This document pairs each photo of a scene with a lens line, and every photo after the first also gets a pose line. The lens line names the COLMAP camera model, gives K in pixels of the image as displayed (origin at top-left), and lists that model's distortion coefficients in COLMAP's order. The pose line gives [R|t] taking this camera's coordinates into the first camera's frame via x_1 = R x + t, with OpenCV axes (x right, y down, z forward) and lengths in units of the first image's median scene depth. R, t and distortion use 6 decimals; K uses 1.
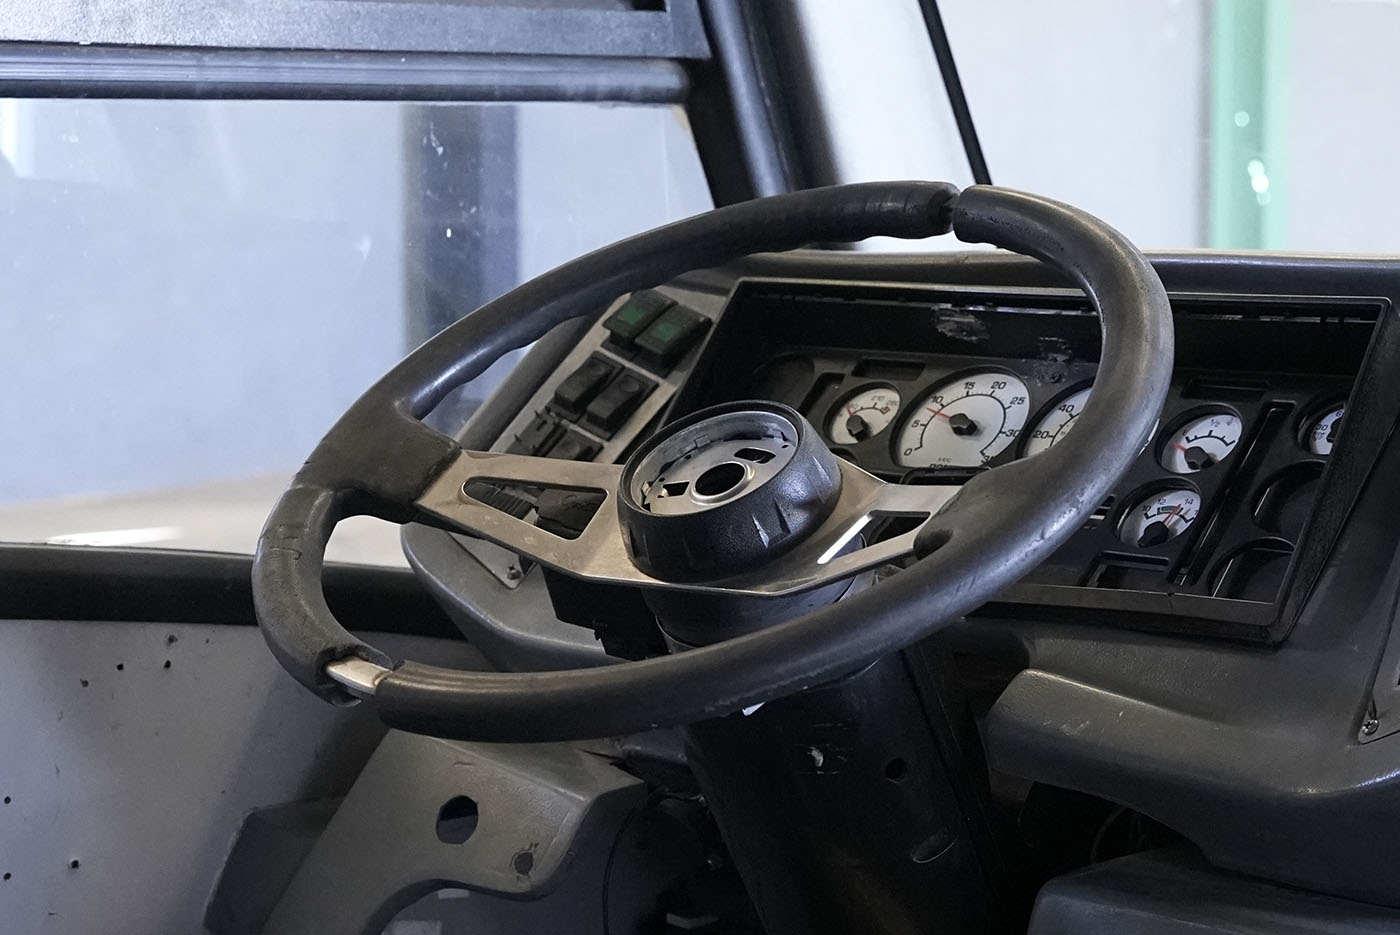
lens RADIAL K [[2959.0, 0, 700.0], [0, 2959.0, 467.5], [0, 0, 1]] dist [0.005183, 0.099583]
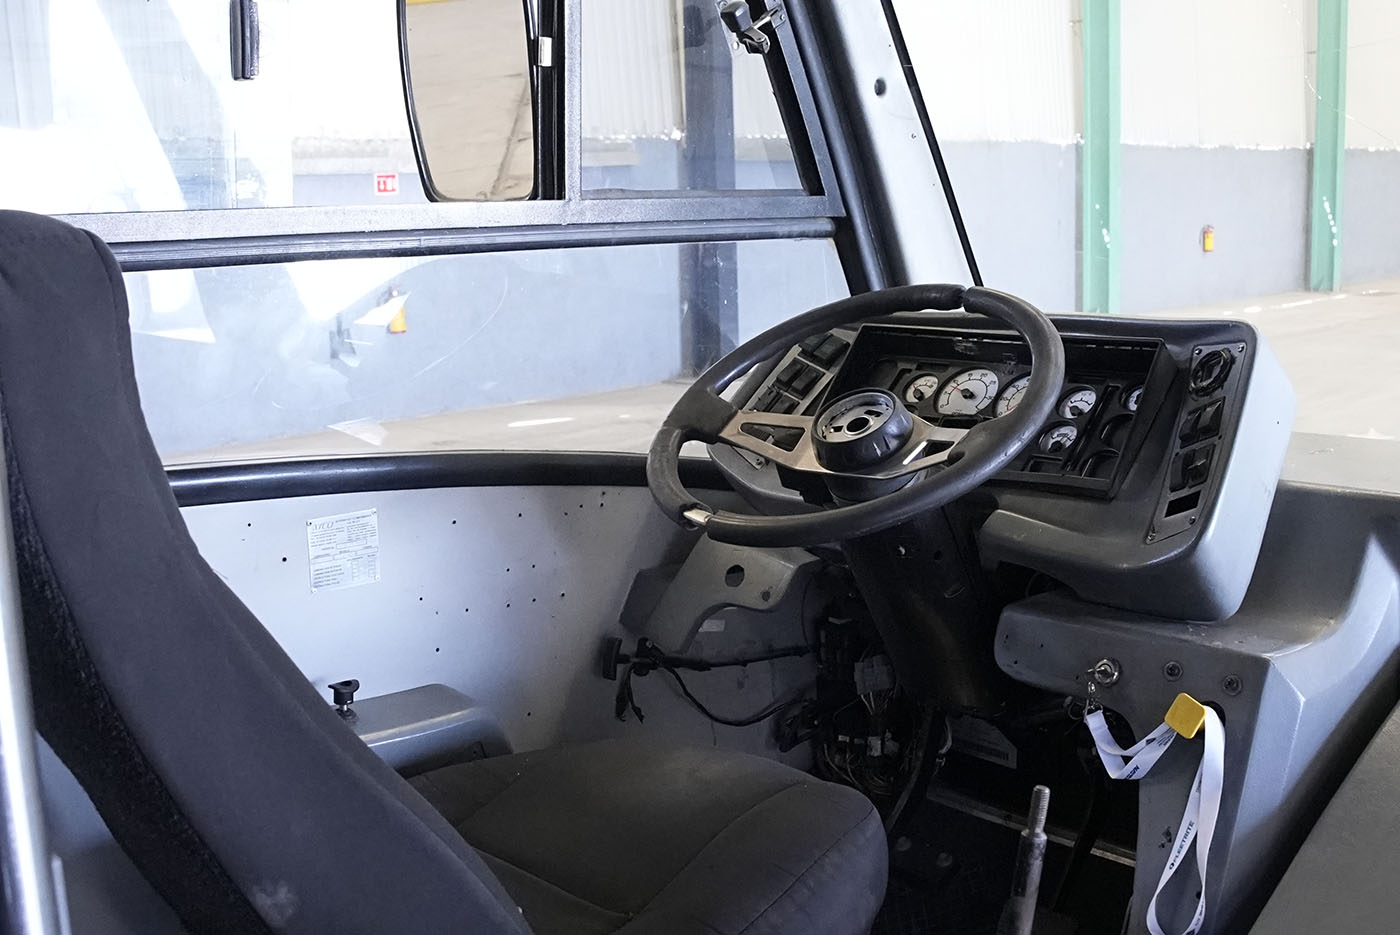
lens RADIAL K [[1490.1, 0, 700.0], [0, 1490.1, 467.5], [0, 0, 1]] dist [-0.184286, 0.001953]
pose [[0.996458, -0.003968, -0.084000, -0.016080], [0.008946, 0.998220, 0.058963, -0.028152], [0.083617, -0.059506, 0.994720, -0.100136]]
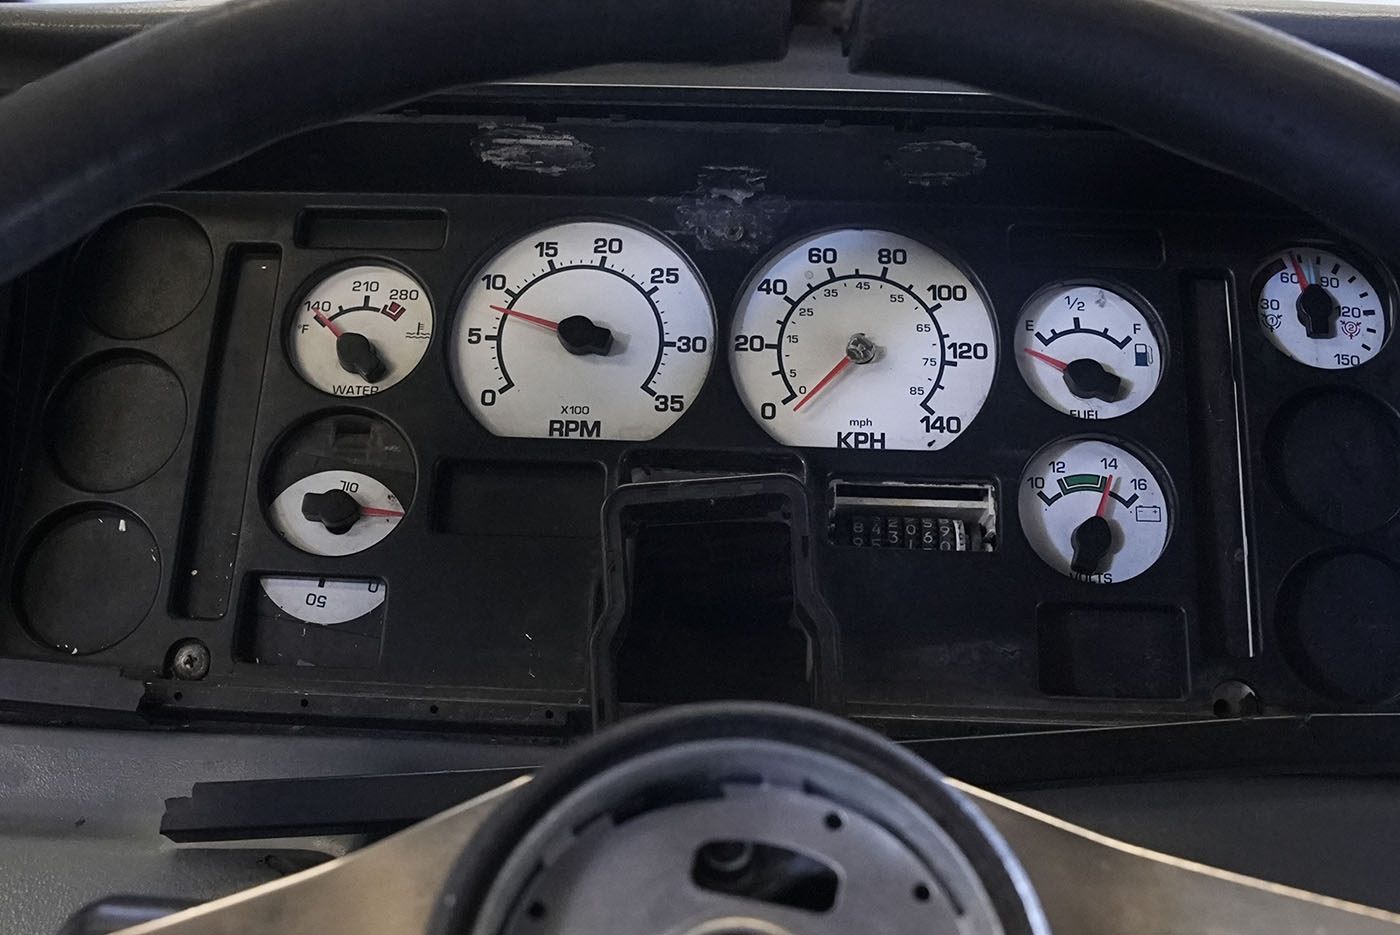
lens RADIAL K [[1490.1, 0, 700.0], [0, 1490.1, 467.5], [0, 0, 1]] dist [-0.184286, 0.001953]
pose [[0.774072, -0.284402, 0.565622, -0.064073], [0.062055, 0.923201, 0.379274, -0.103434], [-0.630049, -0.258486, 0.732272, 0.830921]]
